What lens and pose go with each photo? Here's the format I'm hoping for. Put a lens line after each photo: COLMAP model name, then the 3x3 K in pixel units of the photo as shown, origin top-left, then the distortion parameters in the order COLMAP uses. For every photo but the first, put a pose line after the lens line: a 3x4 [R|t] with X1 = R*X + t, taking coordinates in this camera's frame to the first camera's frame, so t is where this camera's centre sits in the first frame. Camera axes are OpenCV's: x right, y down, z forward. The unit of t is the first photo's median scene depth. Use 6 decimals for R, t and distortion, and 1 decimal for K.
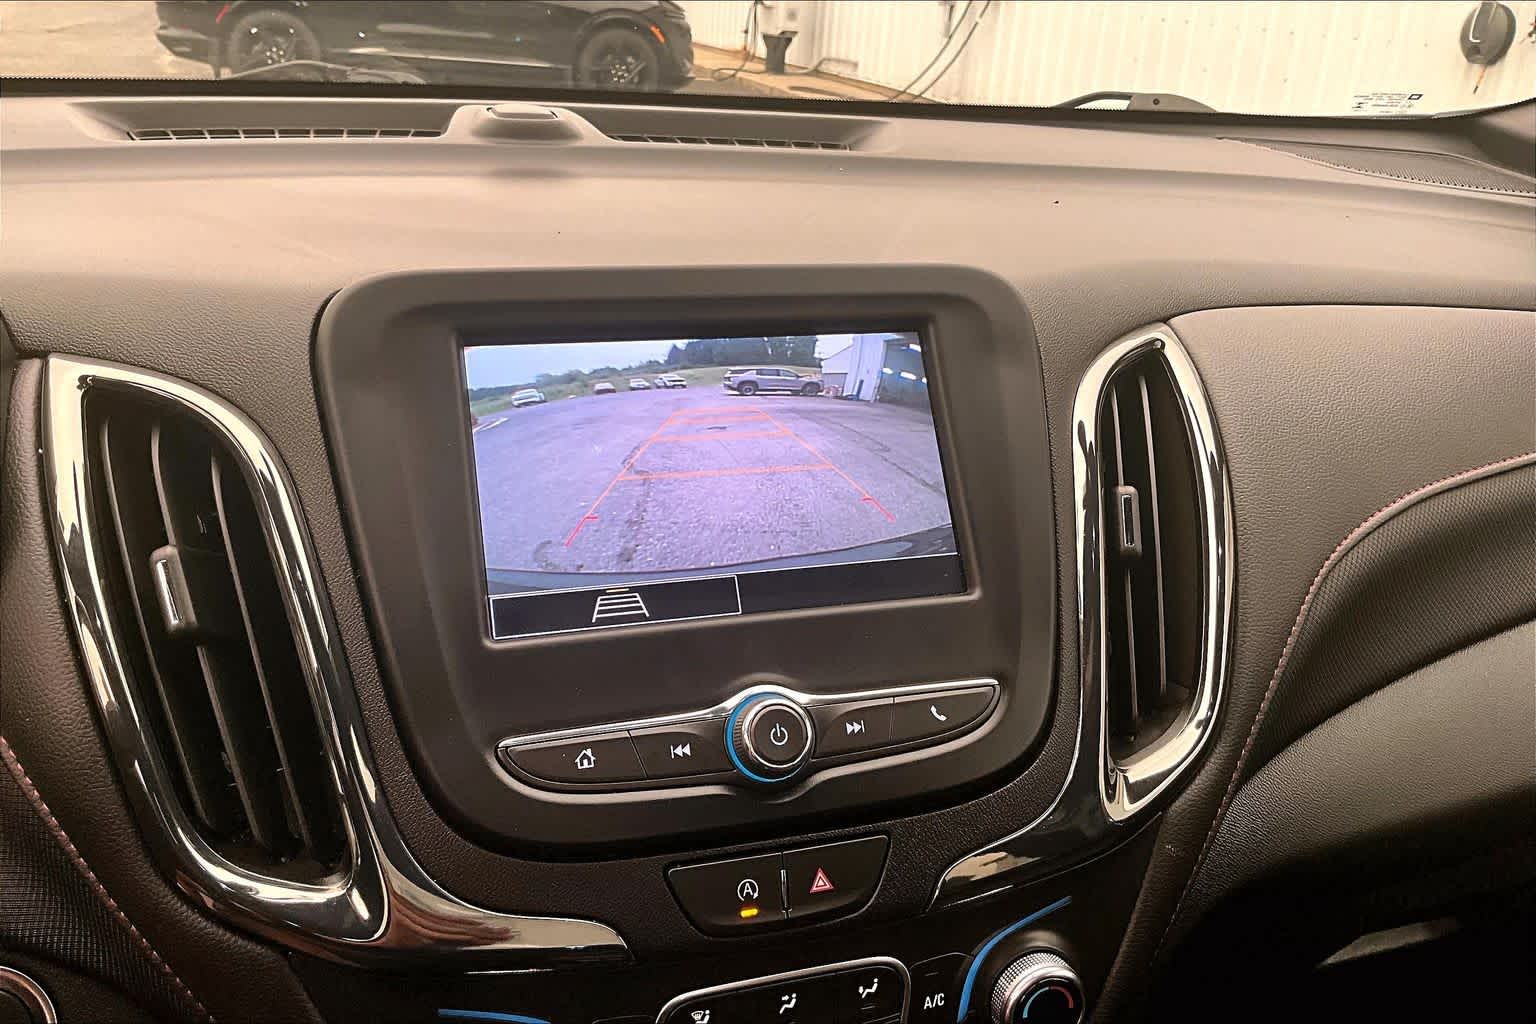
lens RADIAL K [[1331.2, 0, 790.1], [0, 1331.2, 483.5], [0, 0, 1]] dist [0.027983, -0.056744]
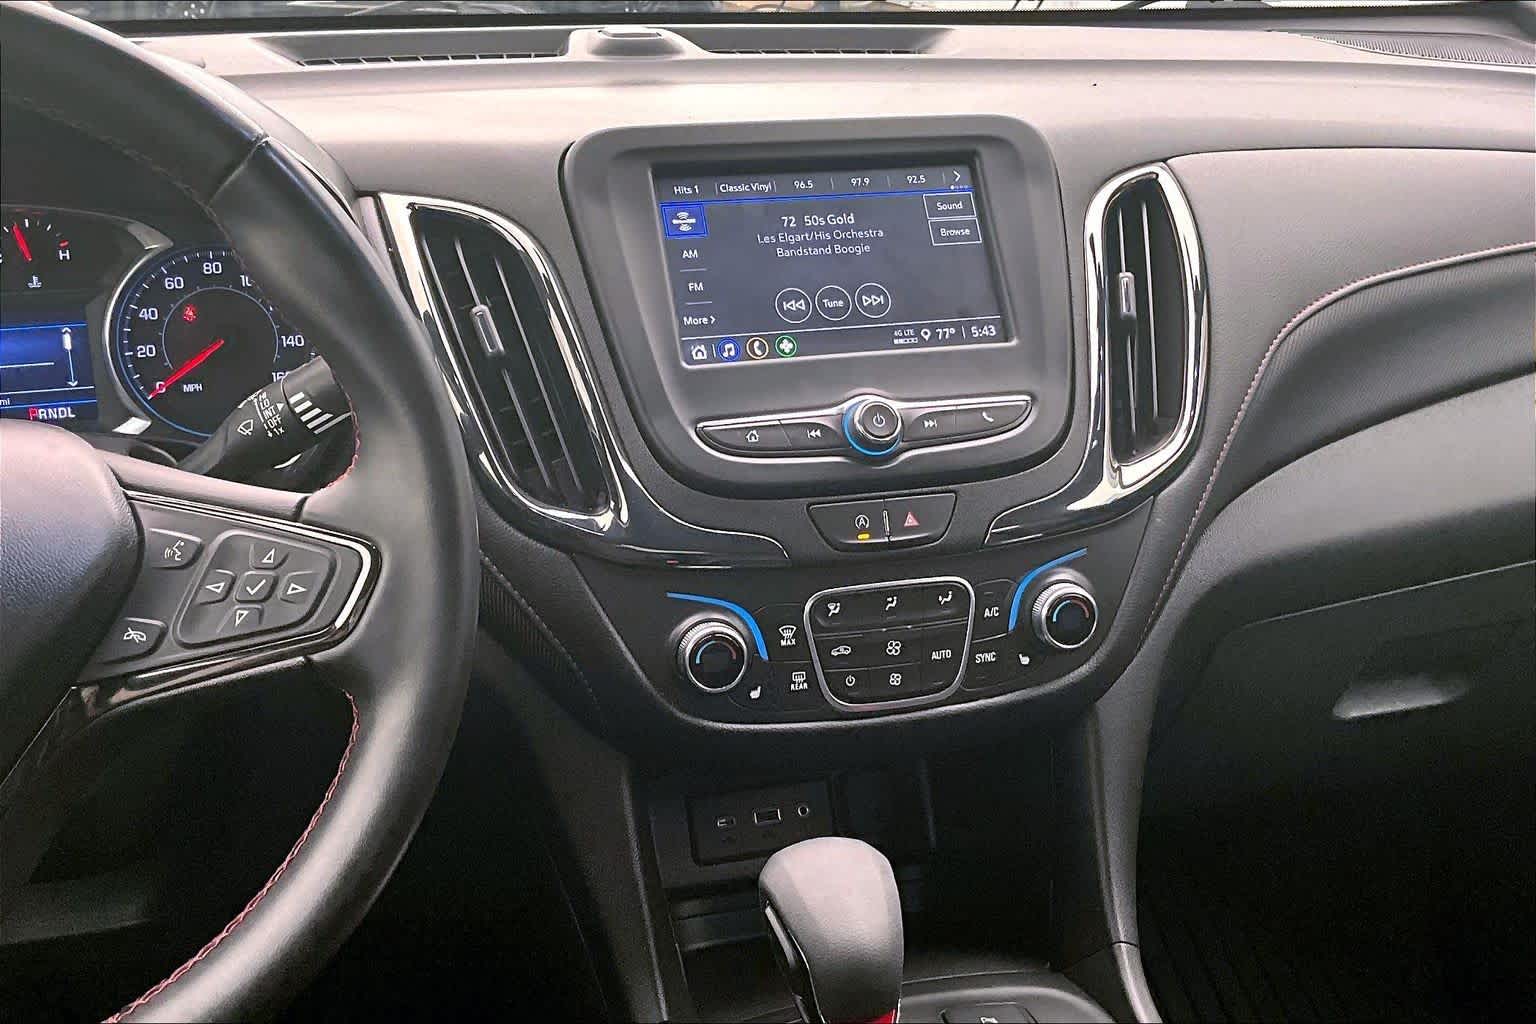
lens RADIAL K [[1753.4, 0, 798.0], [0, 1753.4, 522.8], [0, 0, 1]] dist [0.029416, 0.000000]
pose [[0.998667, -0.035460, -0.037514, -0.028489], [0.035083, 0.999327, -0.010667, 0.308084], [0.037867, 0.009336, 0.999239, -0.939021]]
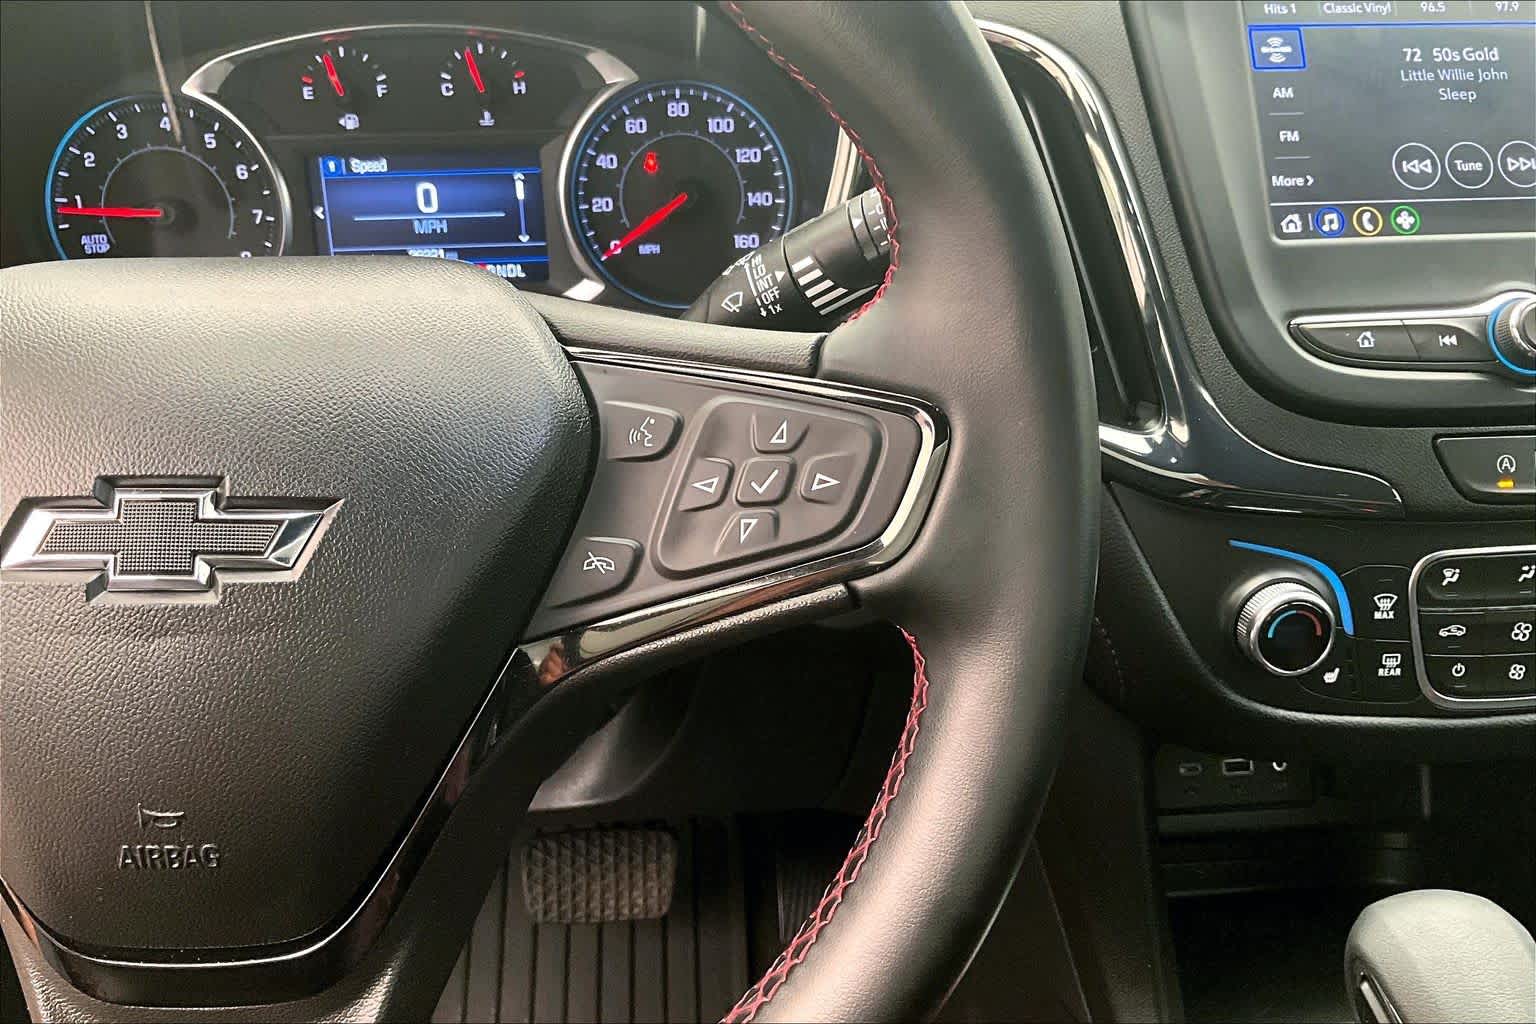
lens RADIAL K [[1313.3, 0, 769.0], [0, 1313.3, 521.1], [0, 0, 1]] dist [0.051943, -0.145524]
pose [[0.967153, 0.049180, -0.249392, -0.335349], [-0.024616, 0.994615, 0.100675, 0.243438], [0.253000, -0.091229, 0.963155, -0.215385]]
